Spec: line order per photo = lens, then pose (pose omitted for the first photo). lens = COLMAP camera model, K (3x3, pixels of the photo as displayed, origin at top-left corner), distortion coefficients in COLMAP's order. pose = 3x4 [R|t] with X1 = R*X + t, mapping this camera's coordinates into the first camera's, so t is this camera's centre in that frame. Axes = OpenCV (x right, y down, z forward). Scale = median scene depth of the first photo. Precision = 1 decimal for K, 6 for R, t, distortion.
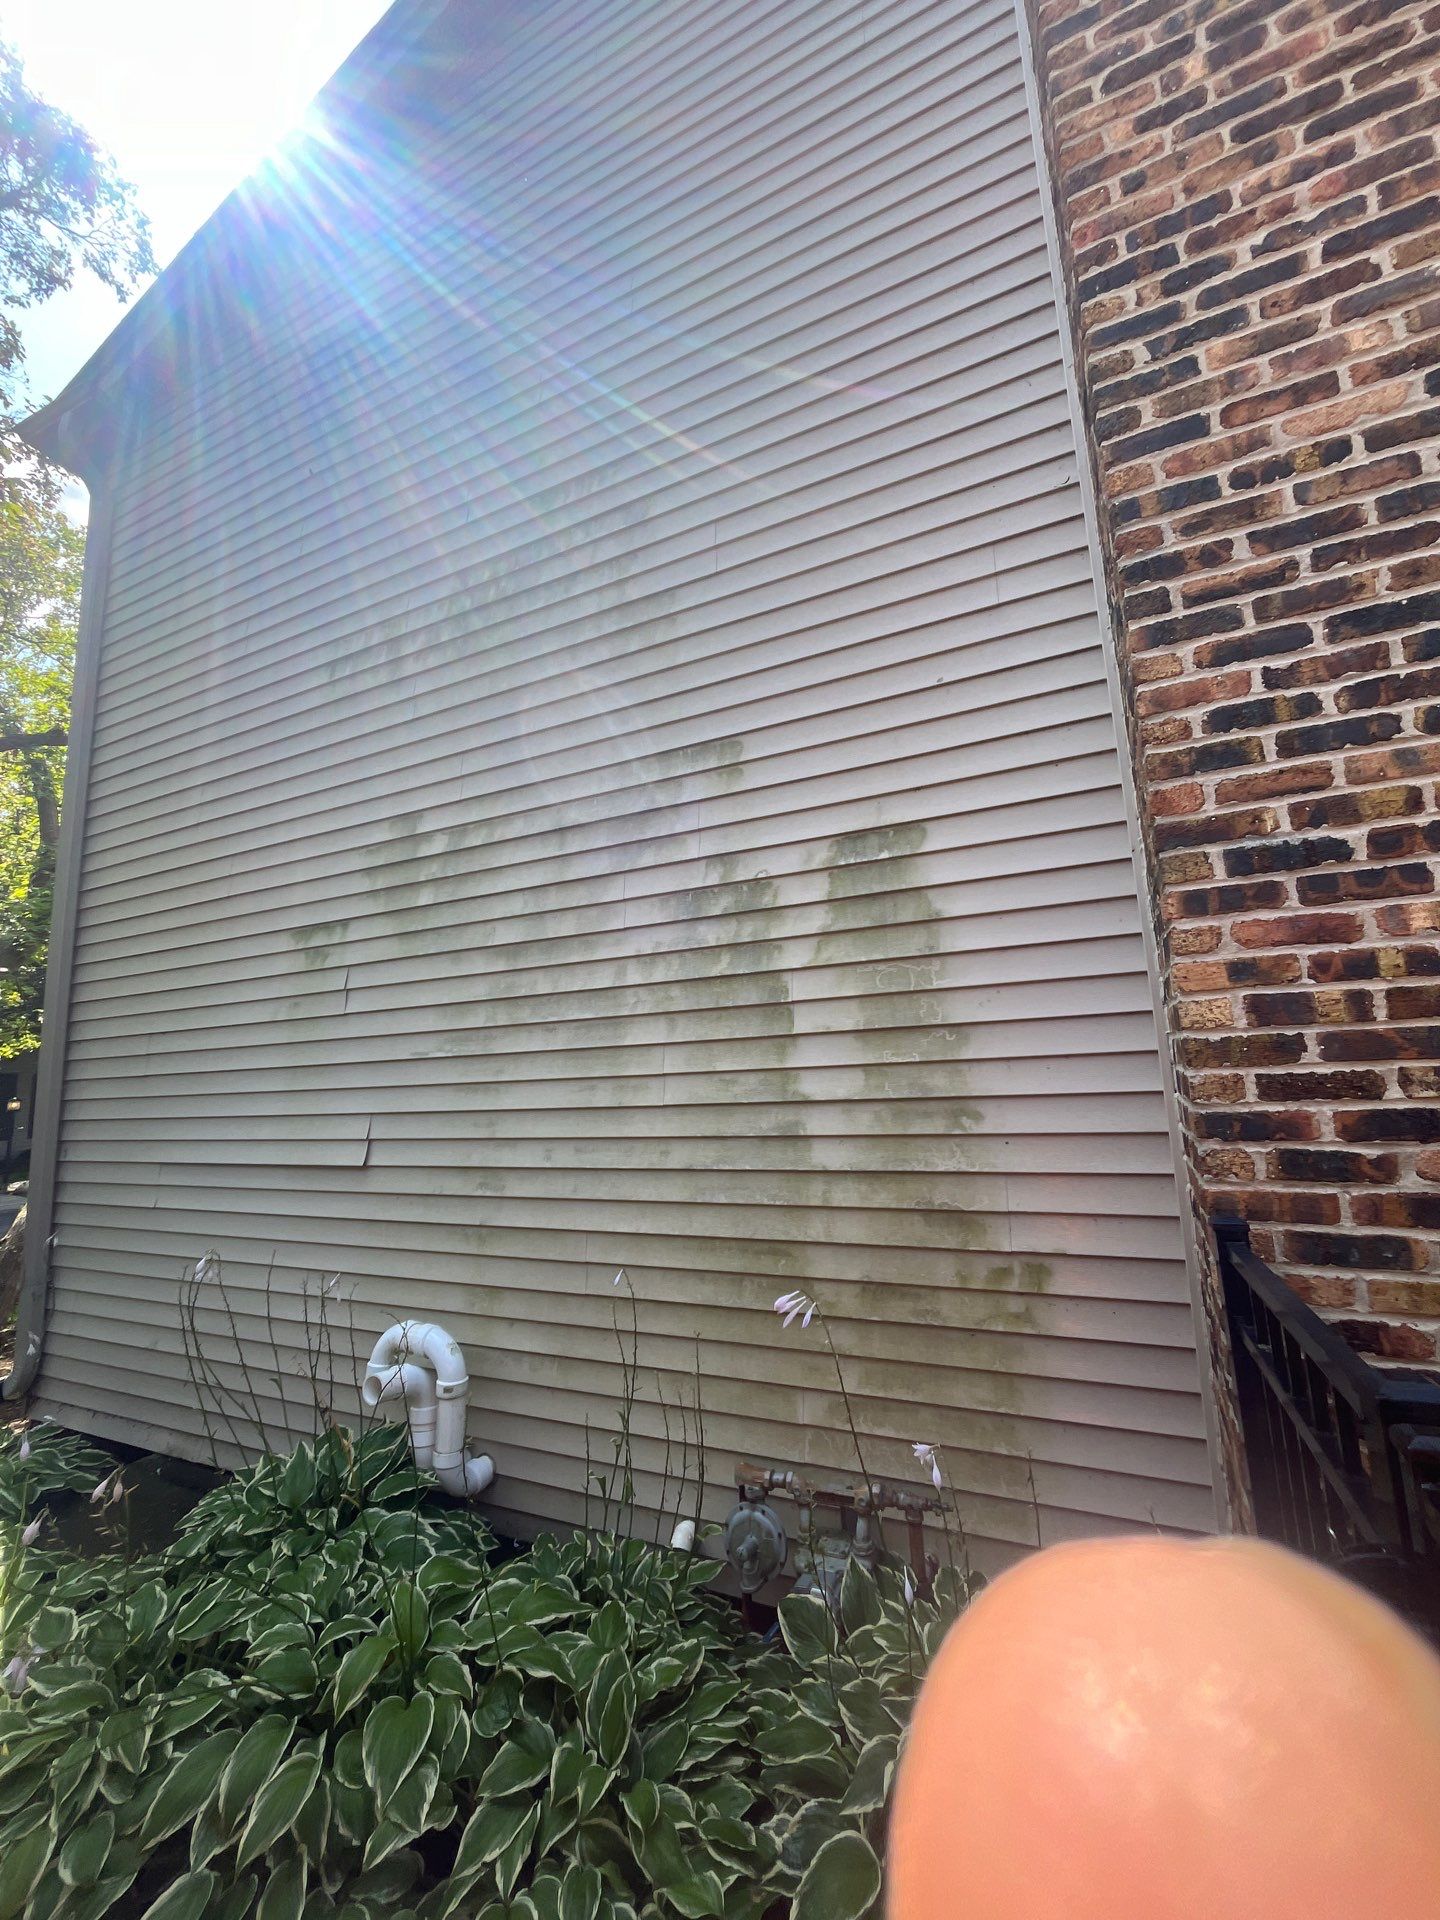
lens RADIAL K [[776.1, 0, 725.0], [0, 776.1, 956.3], [0, 0, 1]] dist [-0.003184, -0.000049]
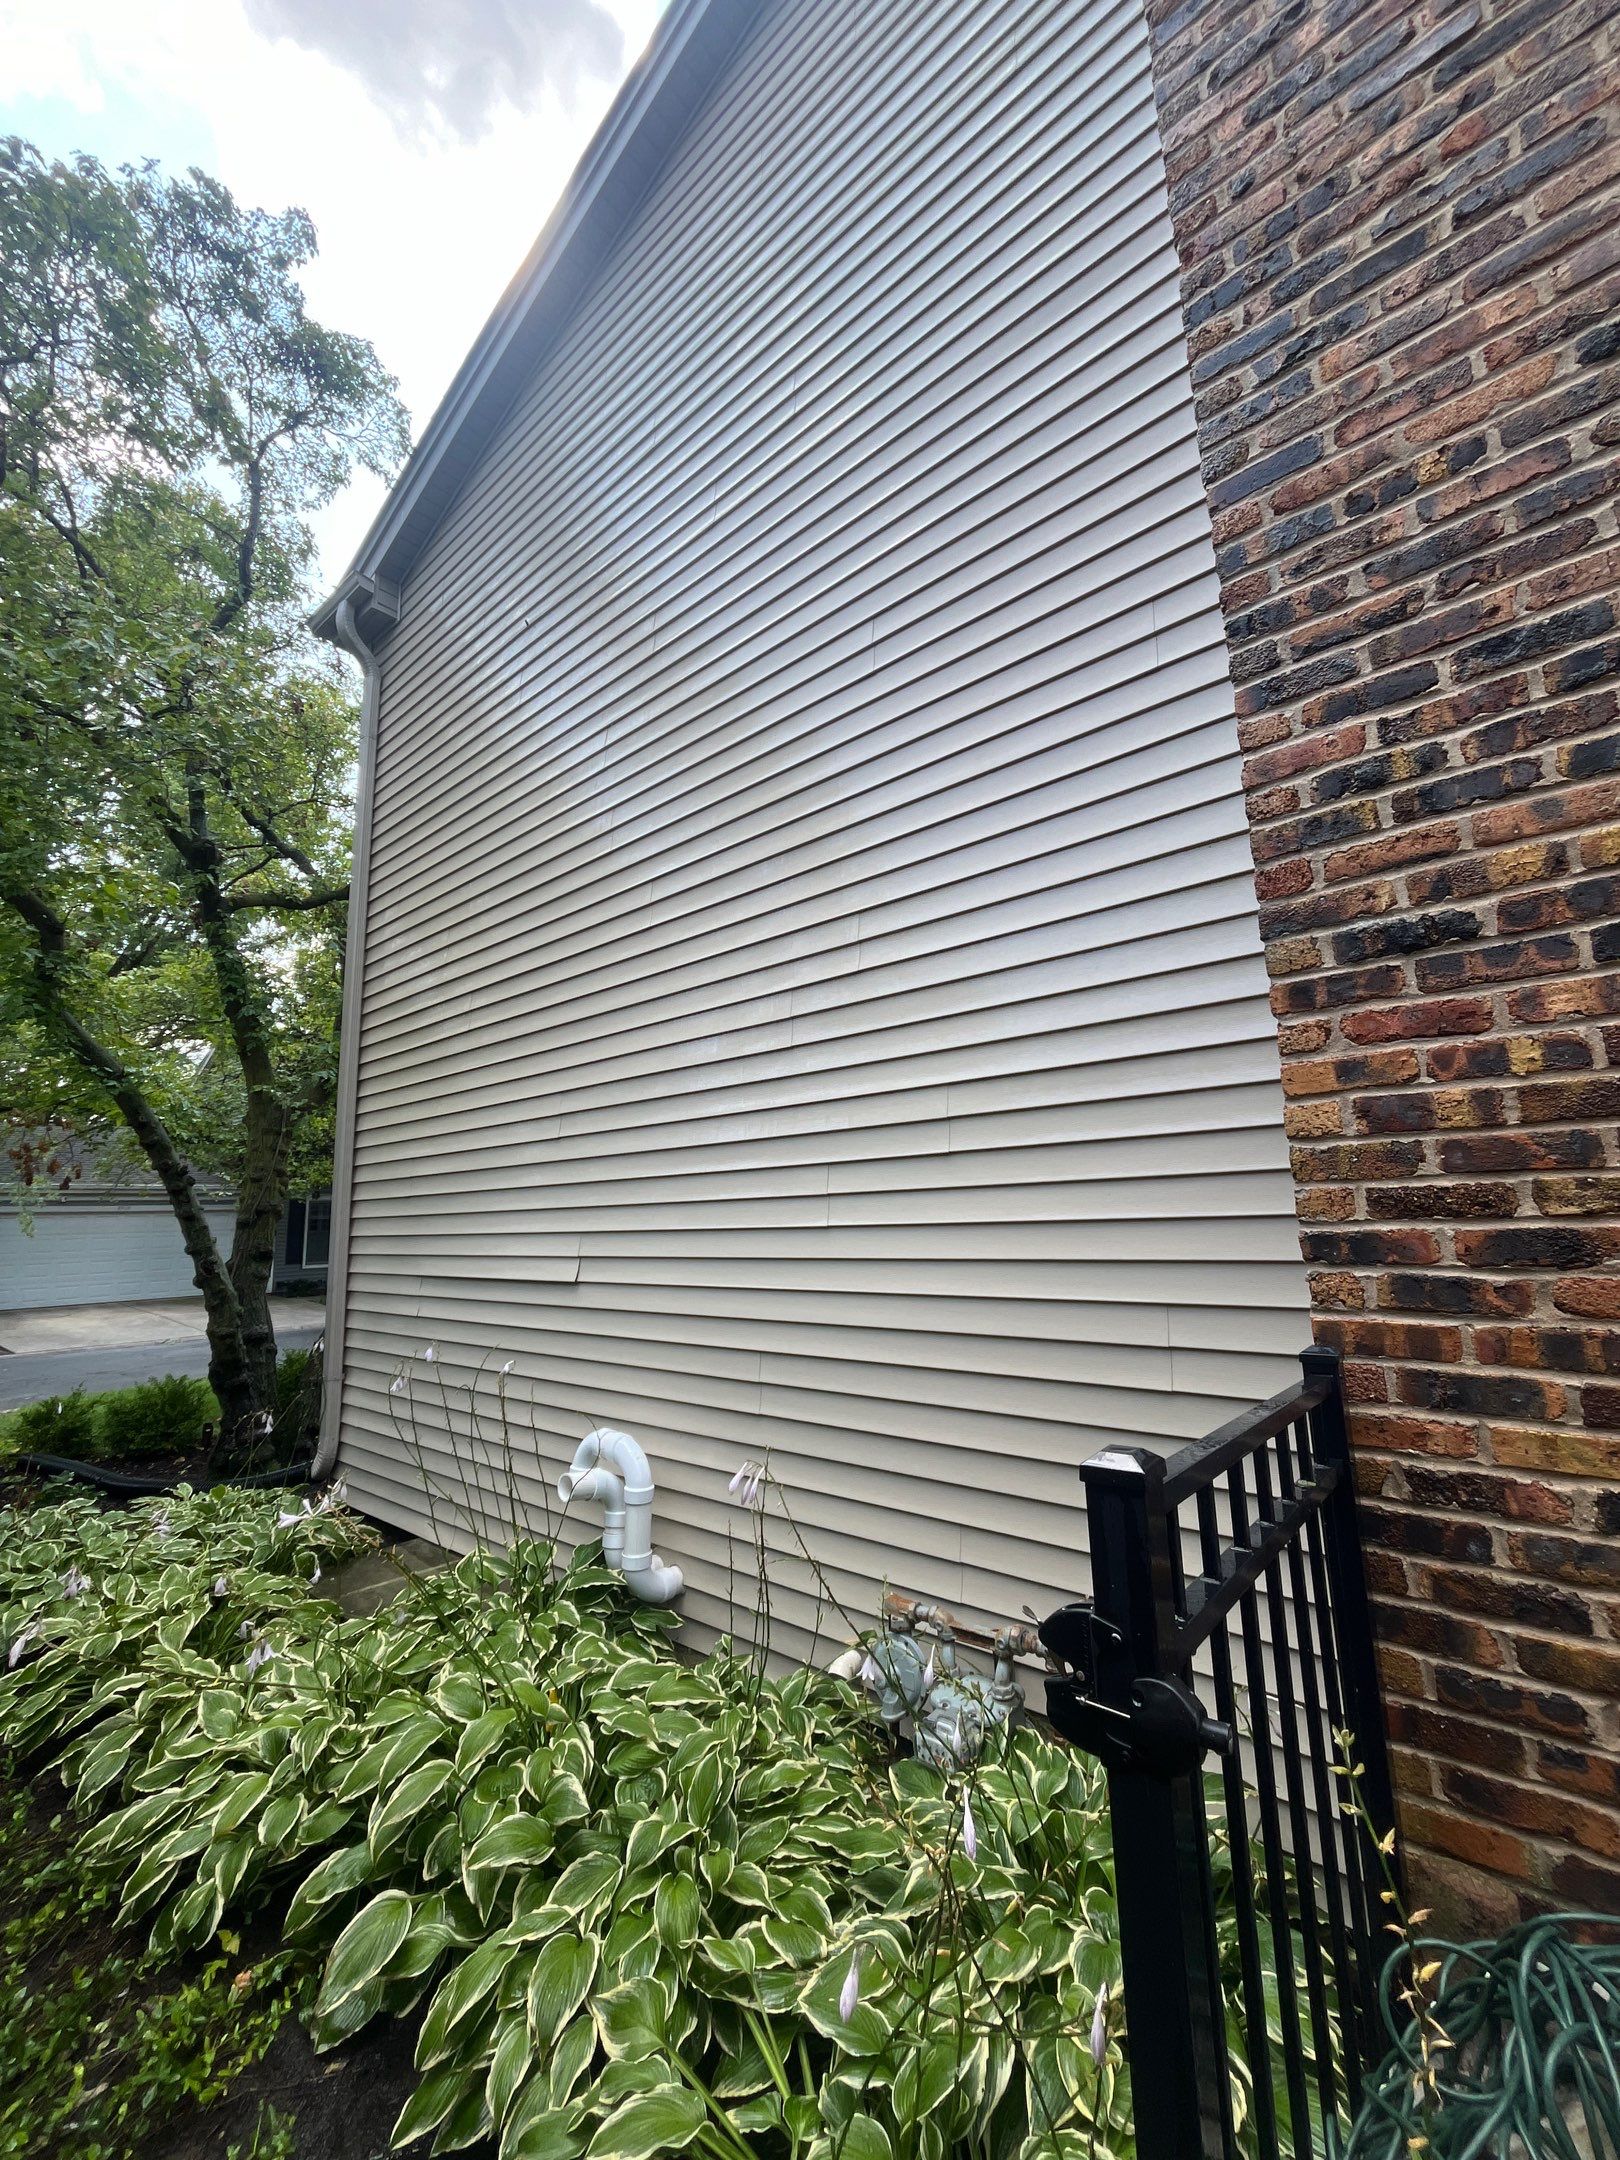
lens RADIAL K [[873.2, 0, 815.6], [0, 873.2, 1075.8], [0, 0, 1]] dist [-0.003184, -0.000049]
pose [[0.964697, -0.030567, -0.261581, 0.281912], [0.030879, 0.999519, -0.002919, 0.006462], [0.261544, -0.005262, 0.965177, -0.091656]]
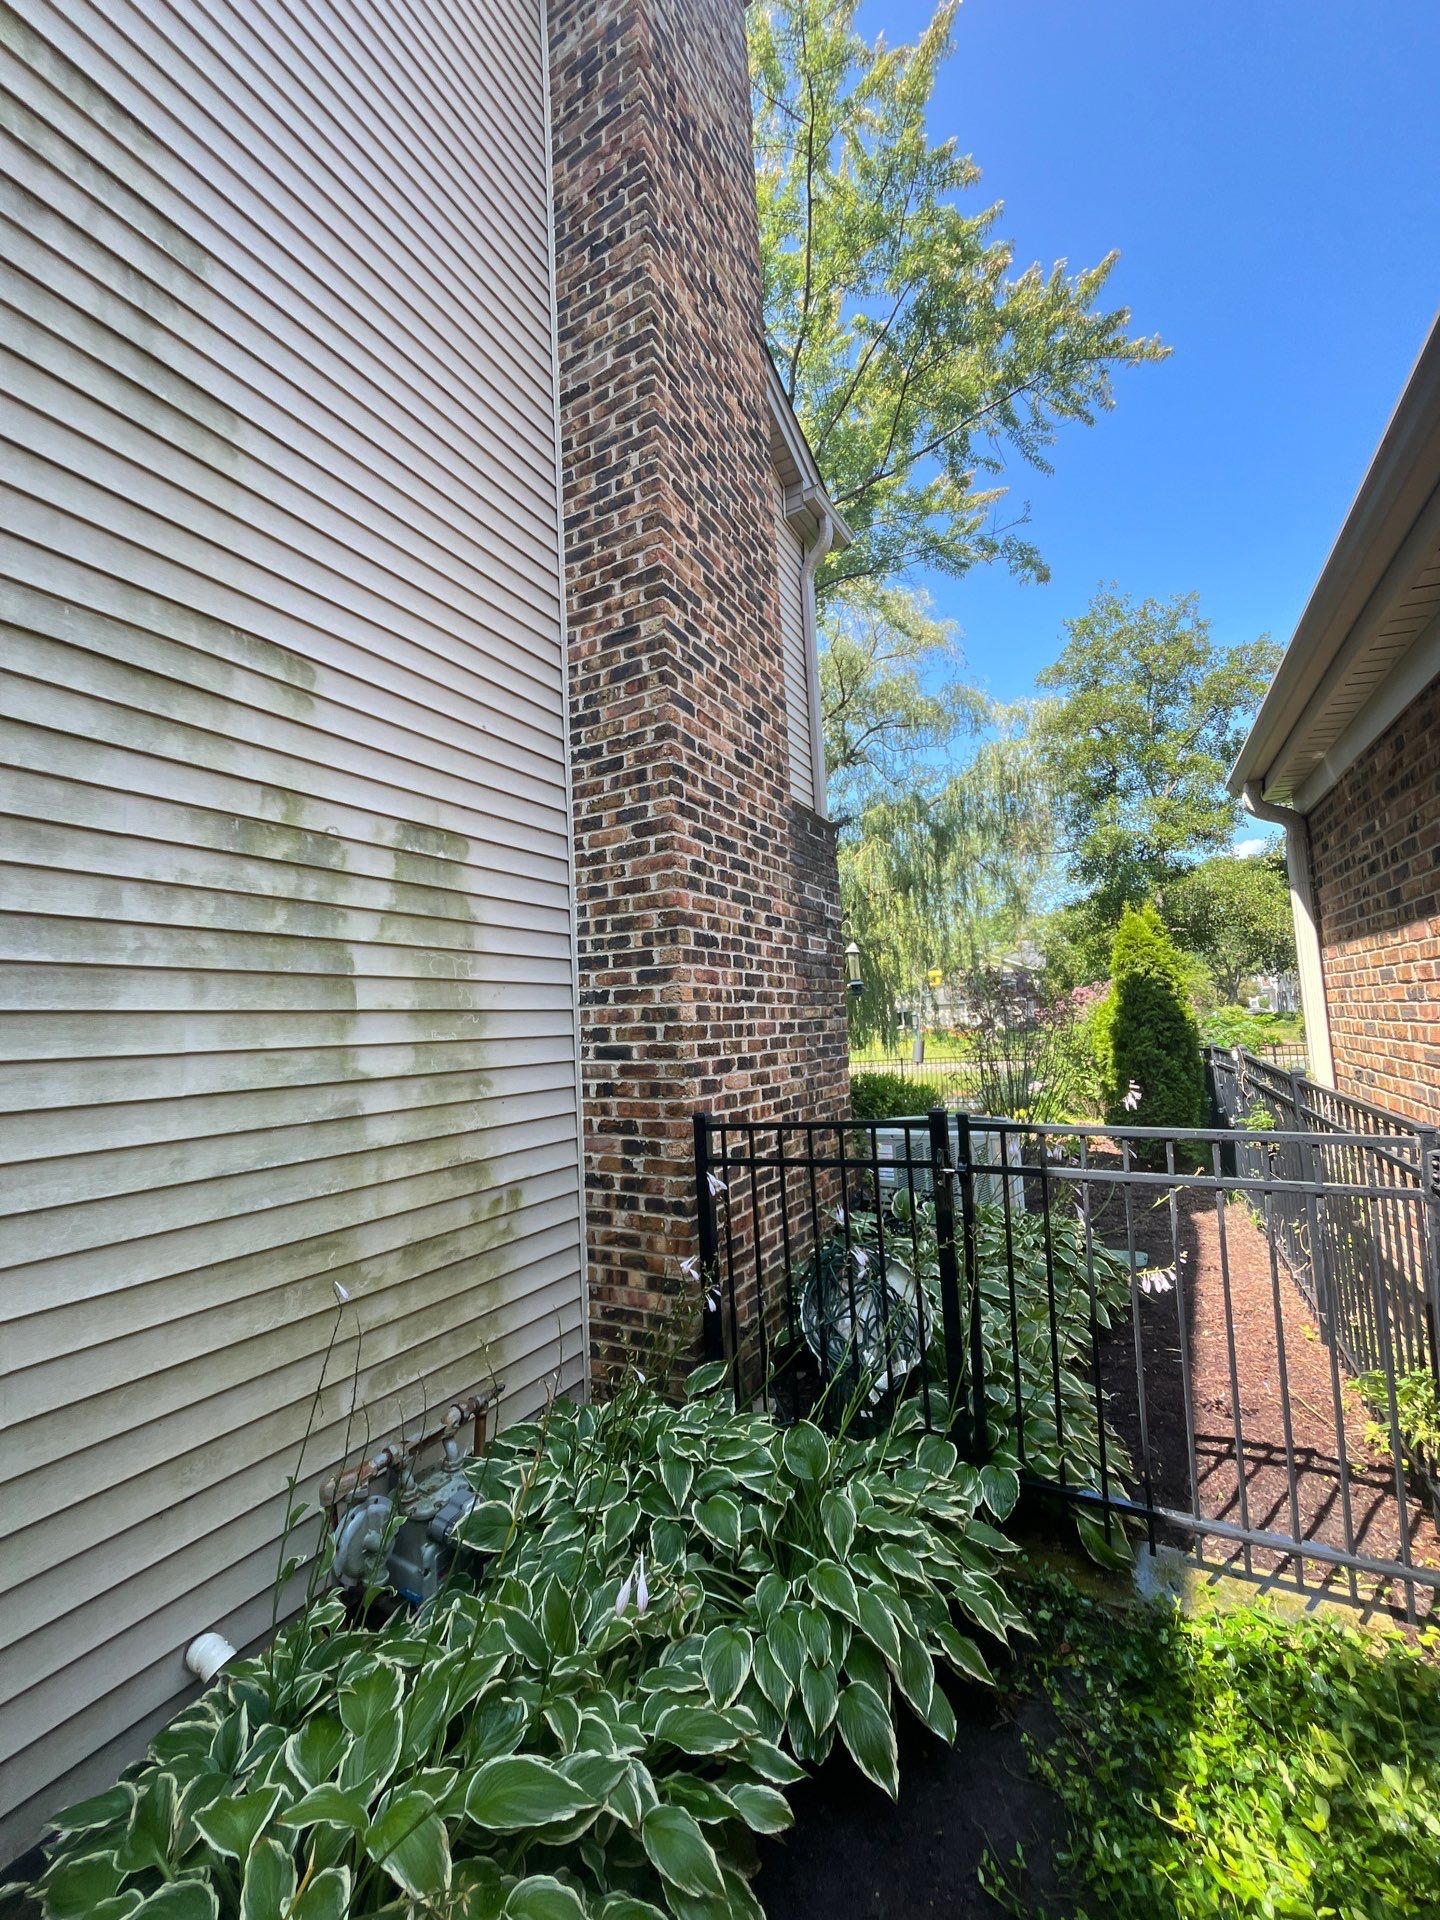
lens RADIAL K [[776.1, 0, 725.0], [0, 776.1, 956.3], [0, 0, 1]] dist [-0.003184, -0.000049]
pose [[0.058958, 0.131184, 0.989603, -1.111728], [-0.109866, 0.986158, -0.124181, 0.138868], [-0.992196, -0.101403, 0.072554, 0.654258]]
